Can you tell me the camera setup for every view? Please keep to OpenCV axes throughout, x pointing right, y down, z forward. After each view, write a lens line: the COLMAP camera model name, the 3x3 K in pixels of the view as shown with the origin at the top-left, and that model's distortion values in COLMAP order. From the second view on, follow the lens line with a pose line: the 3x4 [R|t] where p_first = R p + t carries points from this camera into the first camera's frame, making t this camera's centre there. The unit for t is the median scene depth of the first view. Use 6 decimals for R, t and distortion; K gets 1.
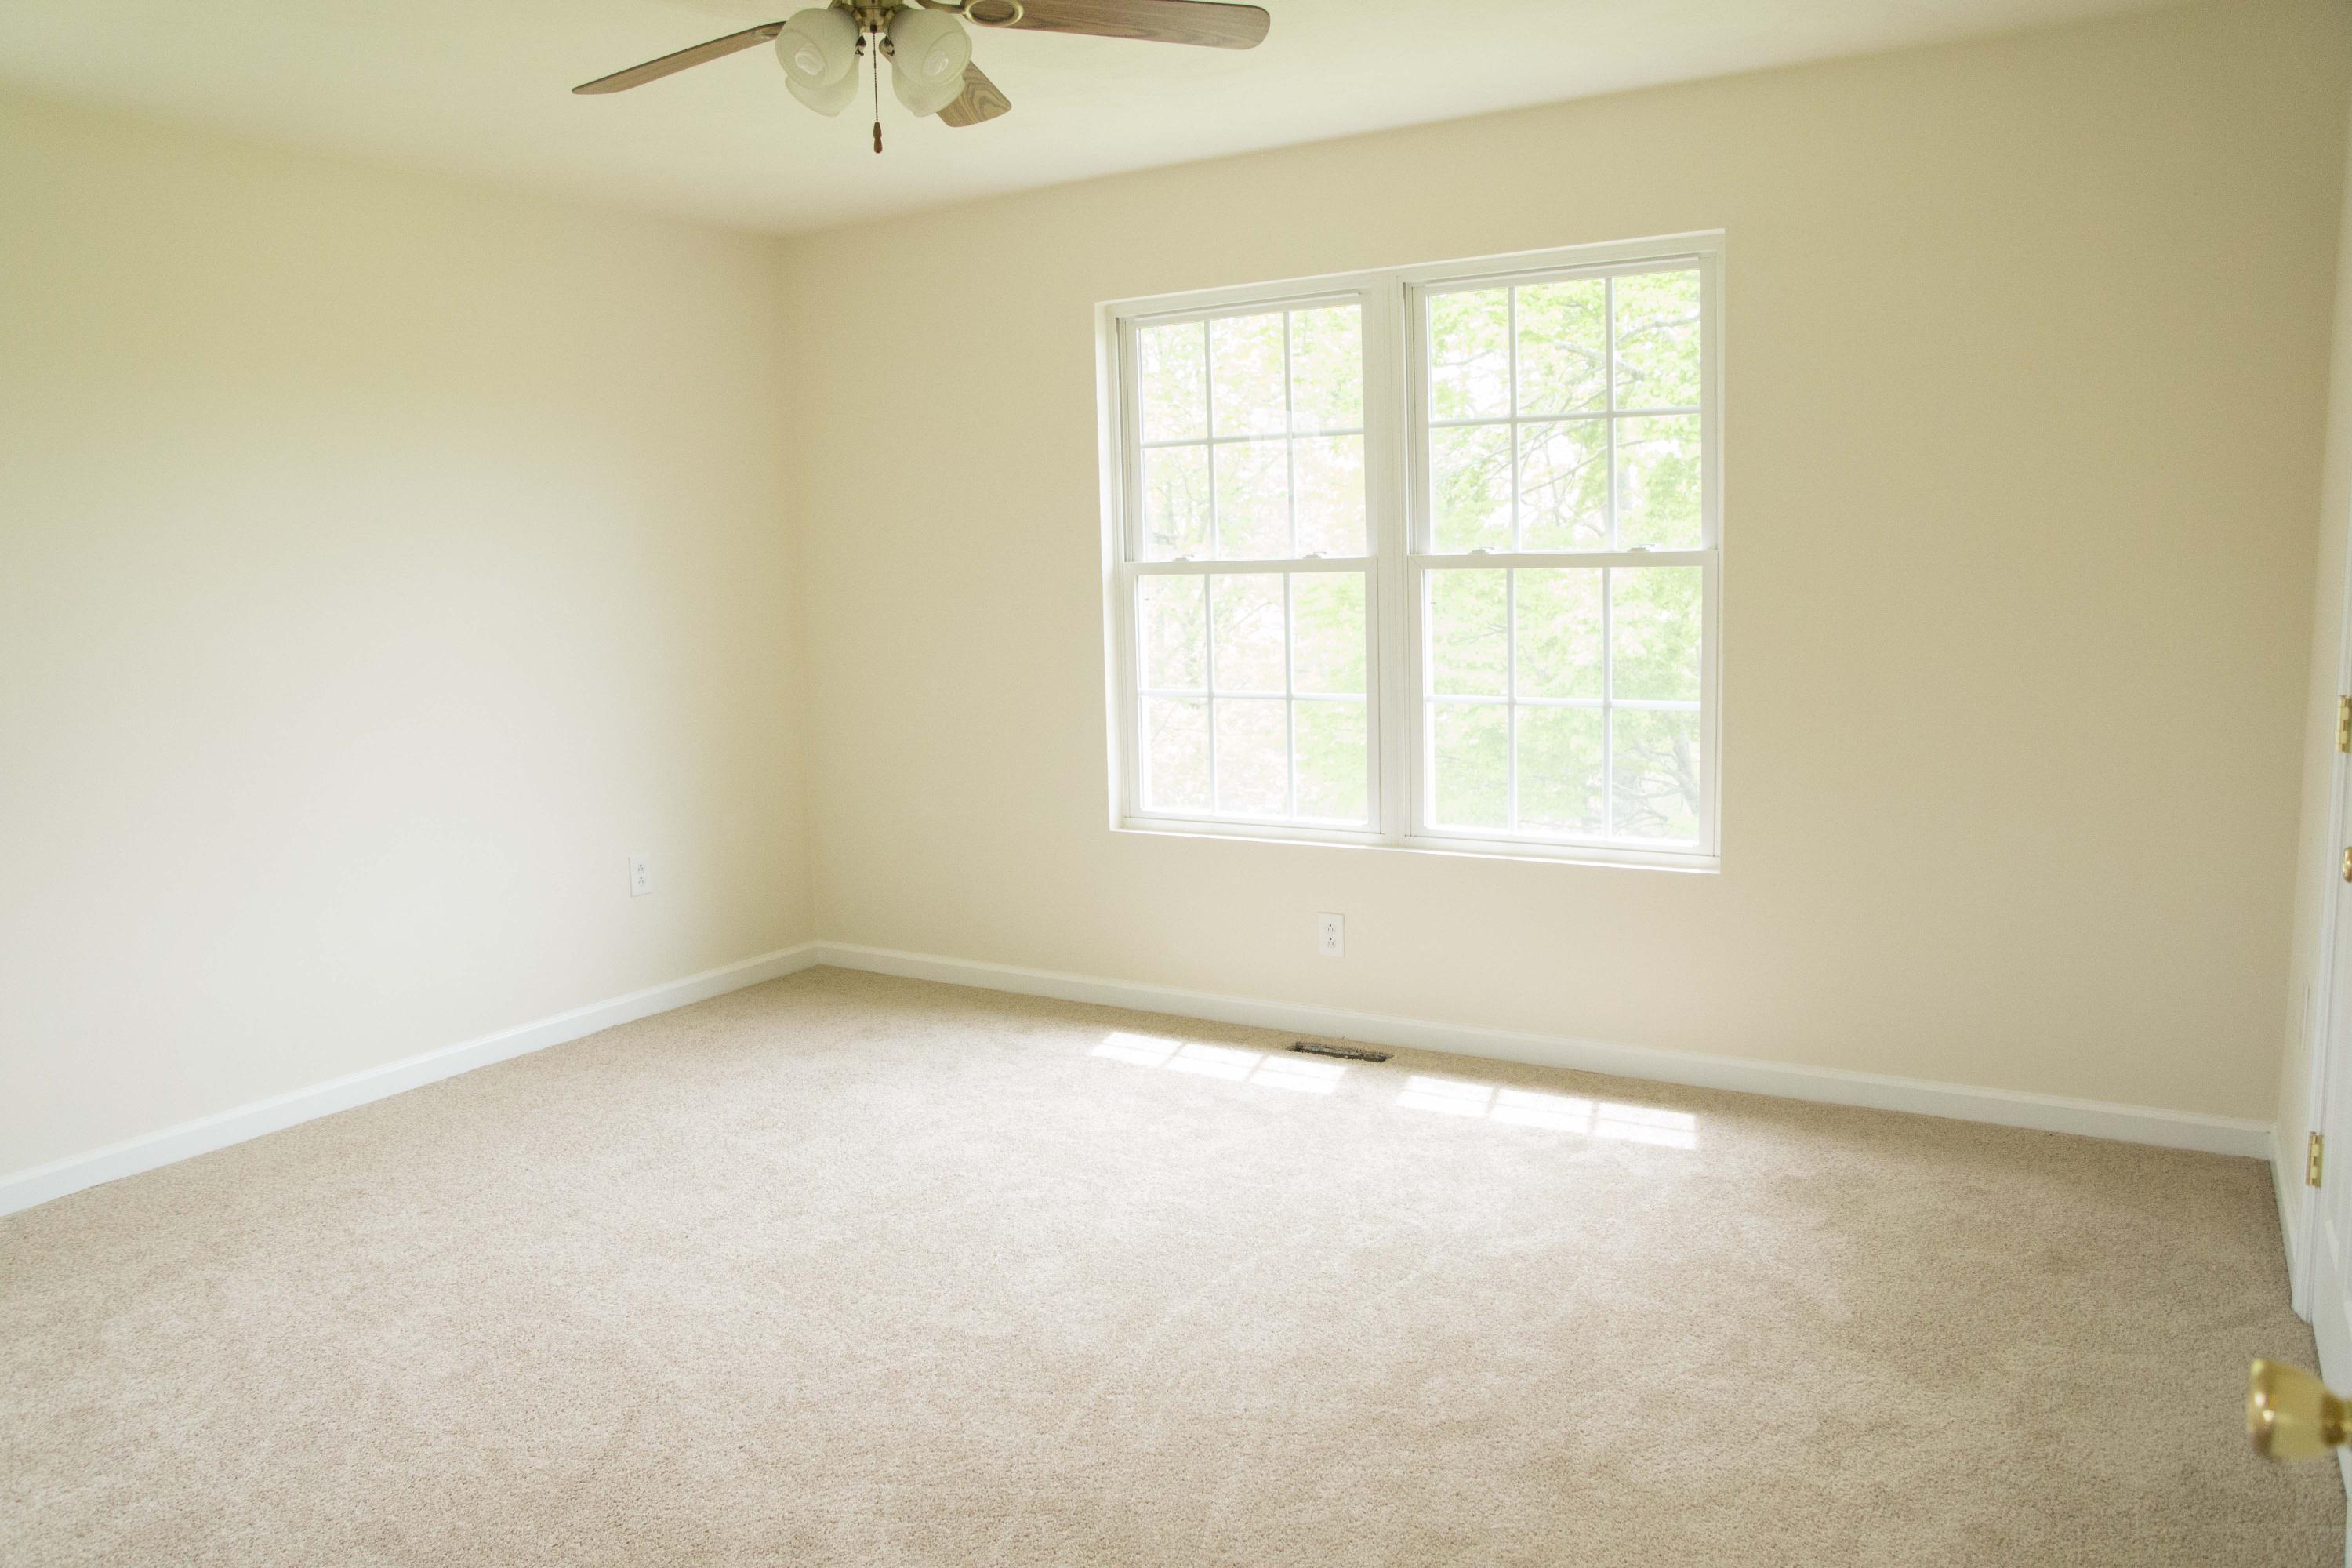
lens RADIAL K [[1663.5, 0, 1176.0], [0, 1663.5, 784.0], [0, 0, 1]] dist [-0.151826, 0.119650]
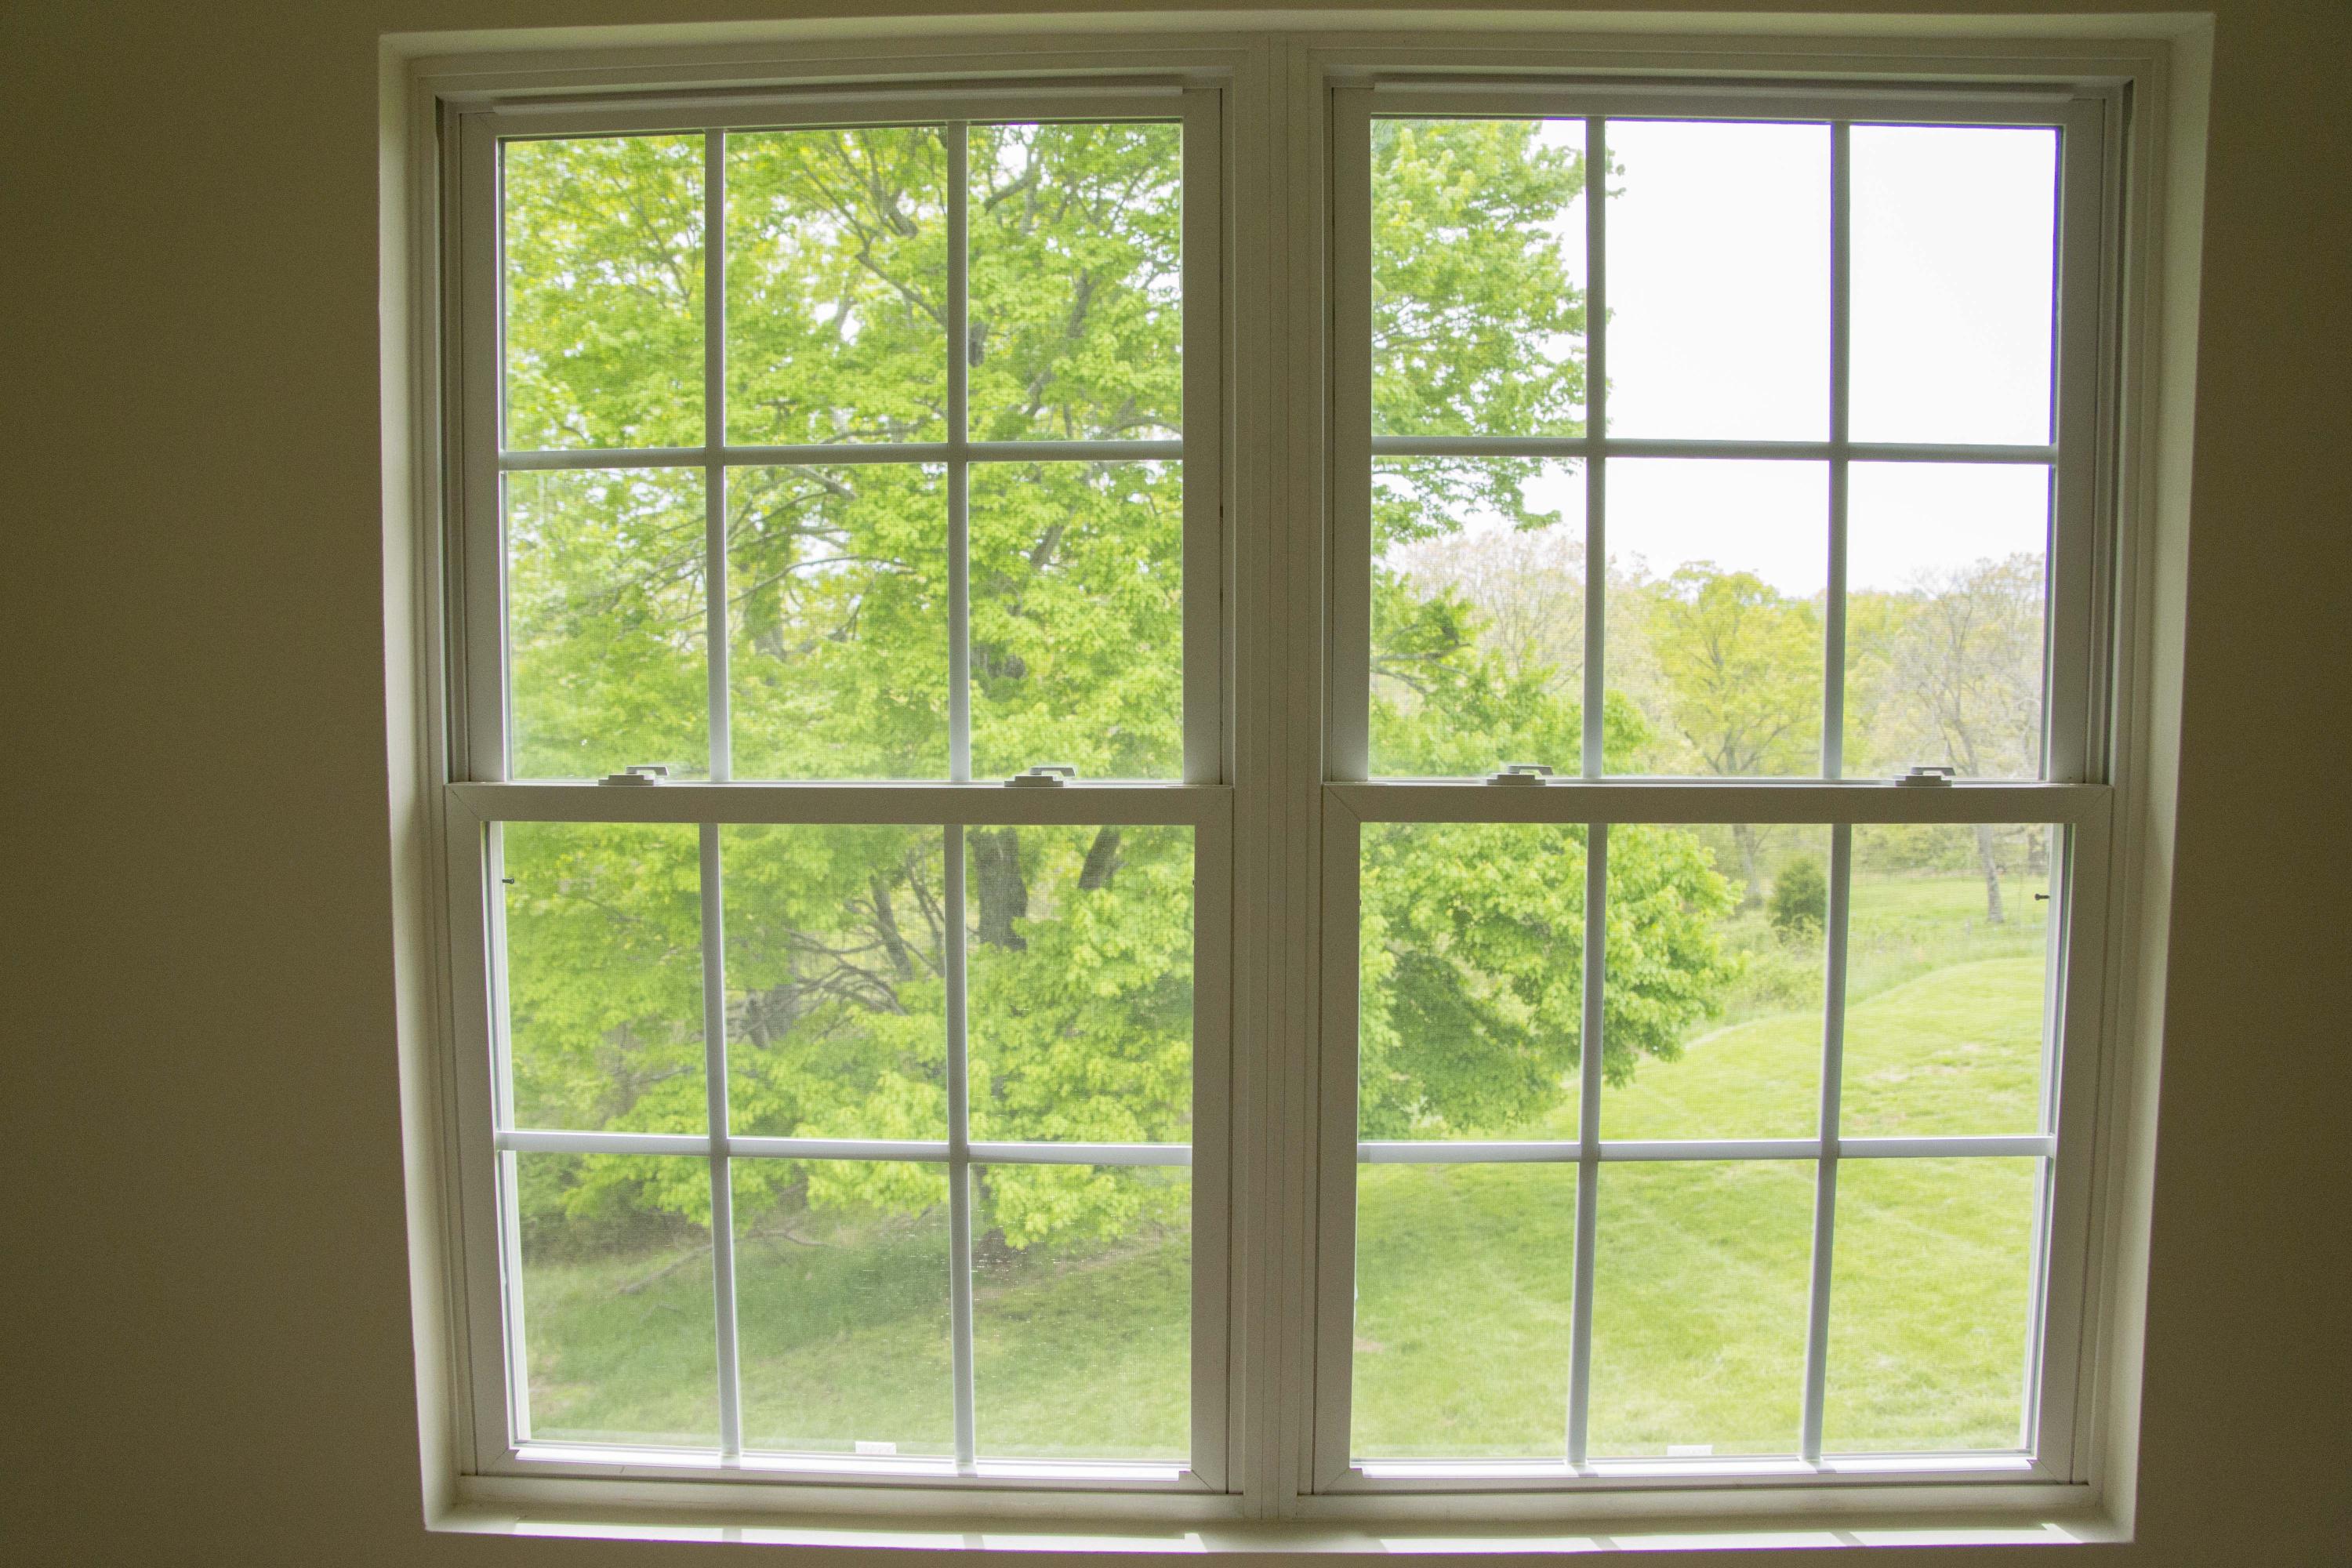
lens RADIAL K [[1663.5, 0, 1176.0], [0, 1663.5, 784.0], [0, 0, 1]] dist [-0.151826, 0.119650]
pose [[0.860759, -0.010048, 0.508914, -0.074100], [0.047284, 0.997060, -0.060288, -0.104876], [-0.506813, 0.075957, 0.858703, 0.618528]]
